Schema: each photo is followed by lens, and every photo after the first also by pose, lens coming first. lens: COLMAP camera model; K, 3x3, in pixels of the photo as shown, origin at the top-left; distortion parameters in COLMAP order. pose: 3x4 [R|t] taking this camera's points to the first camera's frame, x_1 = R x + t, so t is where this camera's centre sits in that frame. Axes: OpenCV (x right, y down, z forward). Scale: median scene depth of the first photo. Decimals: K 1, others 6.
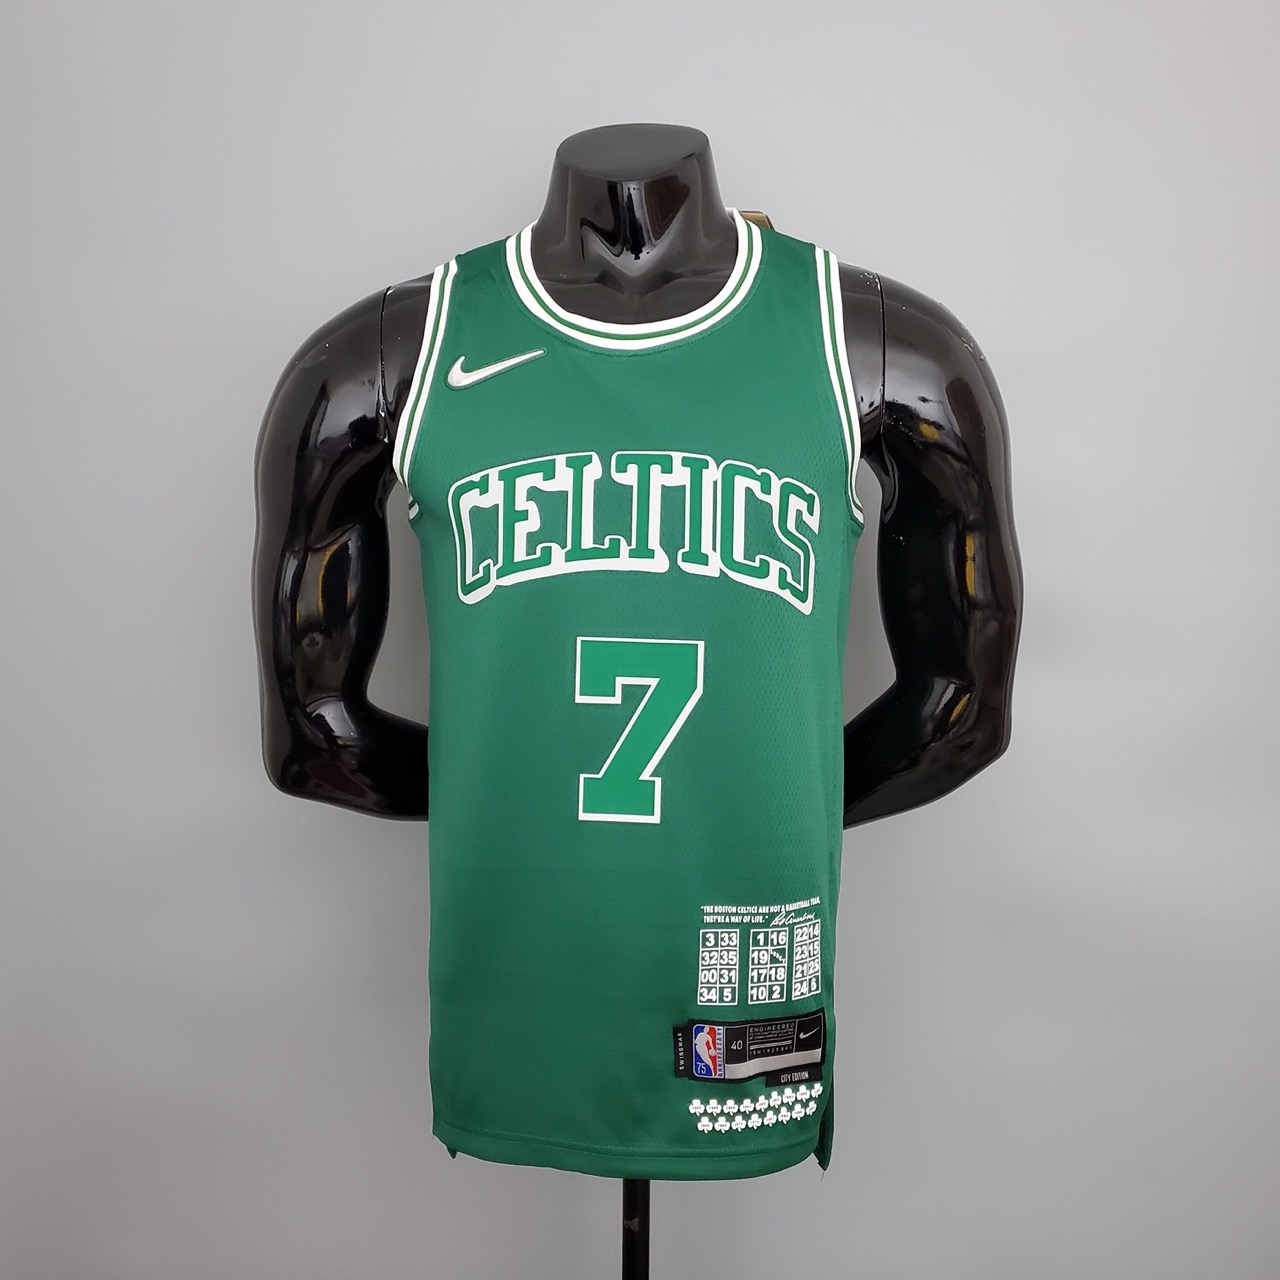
lens RADIAL K [[1279.1, 0, 648.4], [0, 1279.1, 683.4], [0, 0, 1]] dist [0.013549, 0.000000]
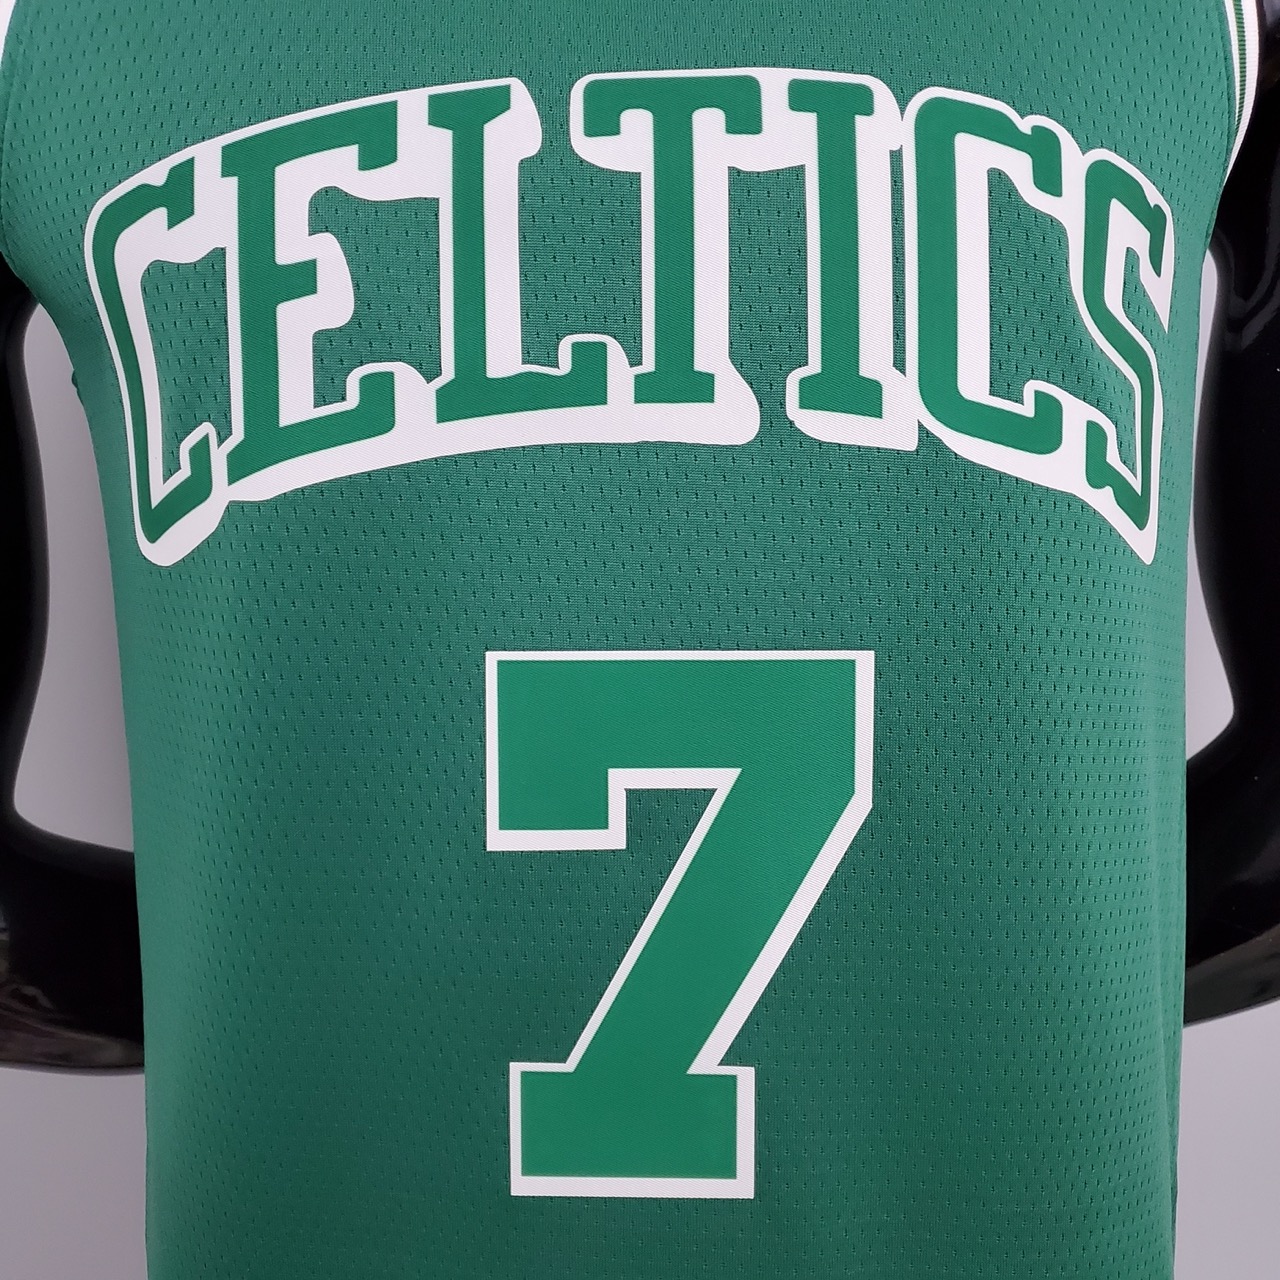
lens RADIAL K [[1279.1, 0, 647.4], [0, 1279.1, 643.7], [0, 0, 1]] dist [0.013549, 0.000000]
pose [[0.998929, -0.036478, 0.028479, -0.022789], [0.037478, 0.998671, -0.035389, -0.024661], [-0.027150, 0.036418, 0.998968, 0.656985]]
